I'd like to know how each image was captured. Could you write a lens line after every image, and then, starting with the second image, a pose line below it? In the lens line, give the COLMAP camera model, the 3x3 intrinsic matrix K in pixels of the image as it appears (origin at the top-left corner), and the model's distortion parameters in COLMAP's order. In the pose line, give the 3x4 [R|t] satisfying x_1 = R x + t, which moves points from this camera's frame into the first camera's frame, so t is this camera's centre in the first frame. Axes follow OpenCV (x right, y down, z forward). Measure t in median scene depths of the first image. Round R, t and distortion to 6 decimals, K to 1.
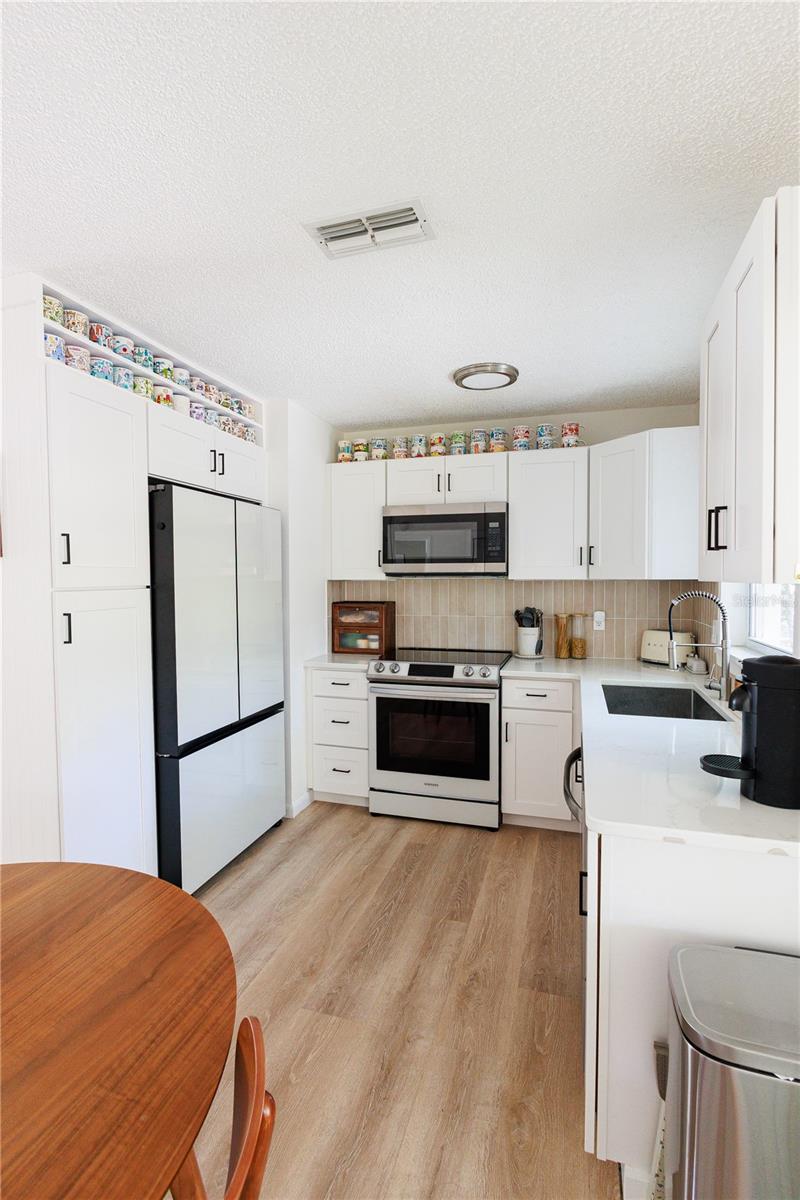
lens RADIAL K [[562.7, 0, 402.4], [0, 562.7, 595.0], [0, 0, 1]] dist [-0.016184, 0.000226]
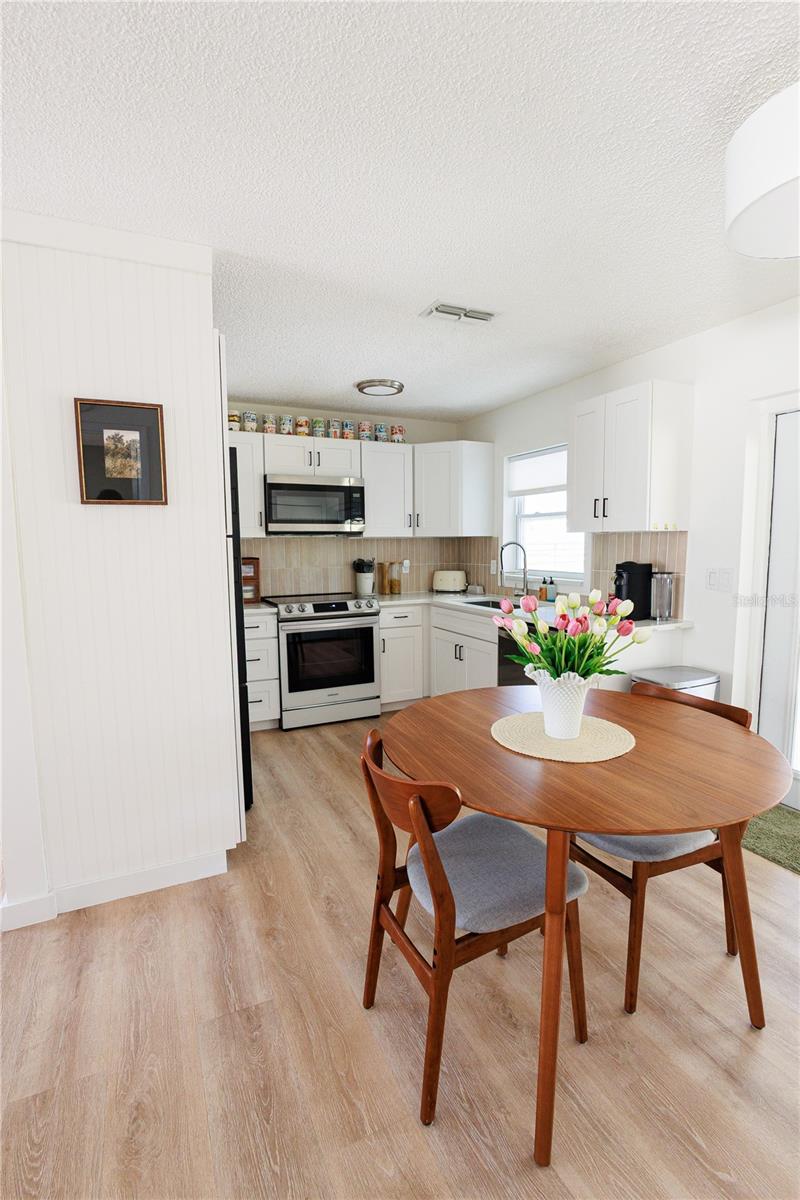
lens RADIAL K [[554.9, 0, 403.4], [0, 554.9, 600.9], [0, 0, 1]] dist [-0.031658, 0.001397]
pose [[0.738284, -0.071646, 0.670674, -0.702706], [0.027886, 0.996734, 0.075782, 0.029074], [-0.673913, -0.037246, 0.737871, -0.051786]]
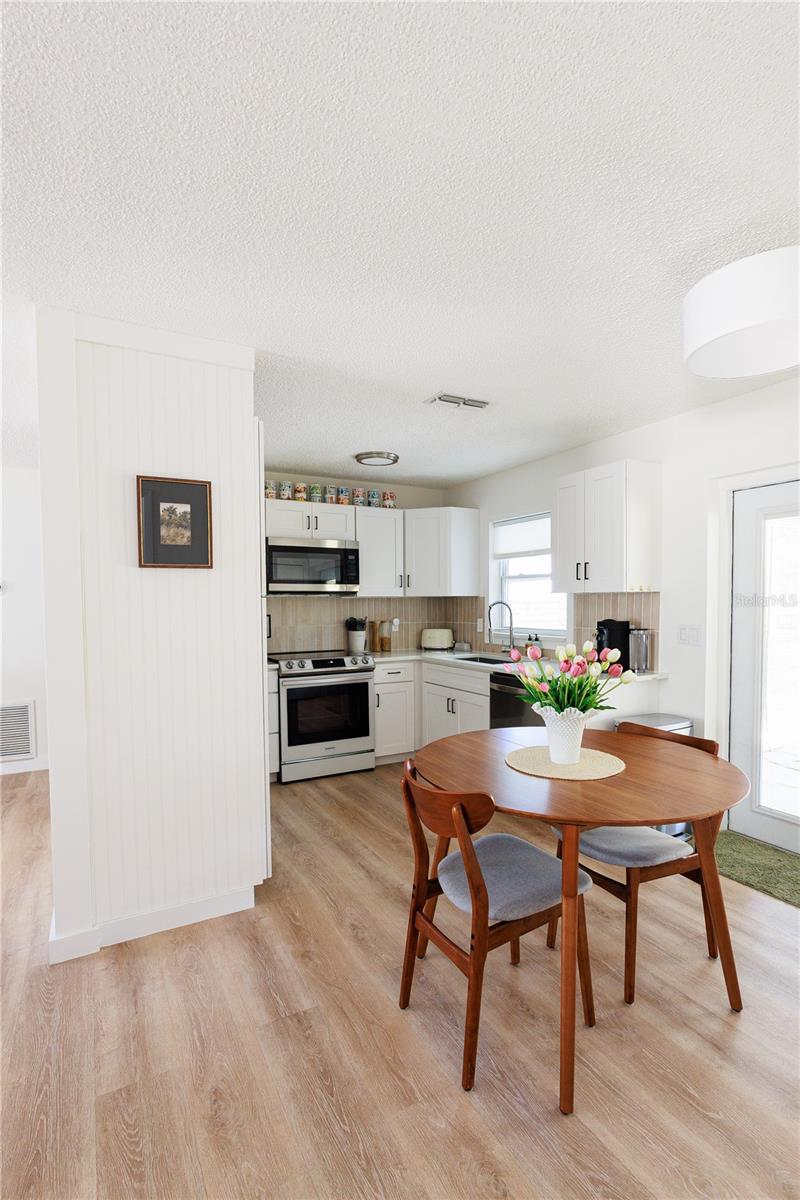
lens RADIAL K [[576.6, 0, 403.5], [0, 576.6, 622.5], [0, 0, 1]] dist [-0.019324, 0.001199]
pose [[0.698466, -0.026147, 0.715165, -0.839360], [0.028284, 0.999560, 0.008920, 0.030070], [-0.715084, 0.013997, 0.698898, -0.099024]]
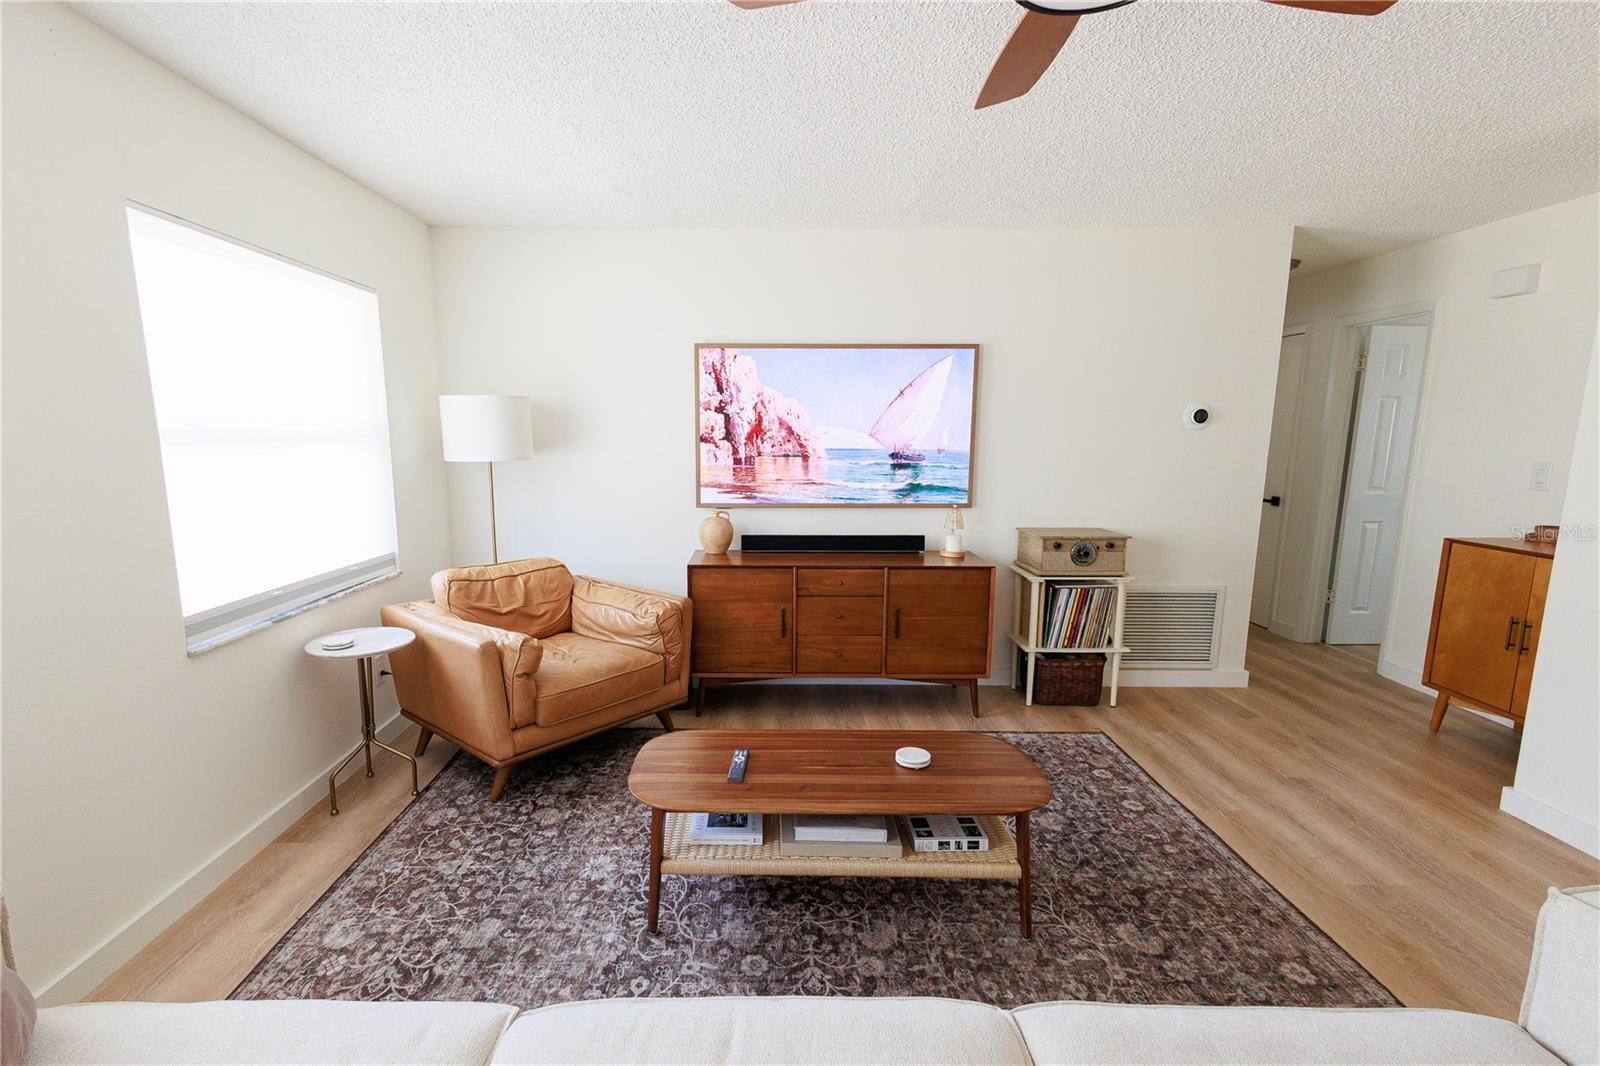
lens RADIAL K [[767.2, 0, 762.9], [0, 767.2, 555.7], [0, 0, 1]] dist [0.029678, 0.000164]
pose [[0.955772, -0.039663, 0.291423, -1.636492], [0.000752, 0.991191, 0.132436, -0.016904], [-0.294109, -0.126359, 0.947382, 0.597055]]
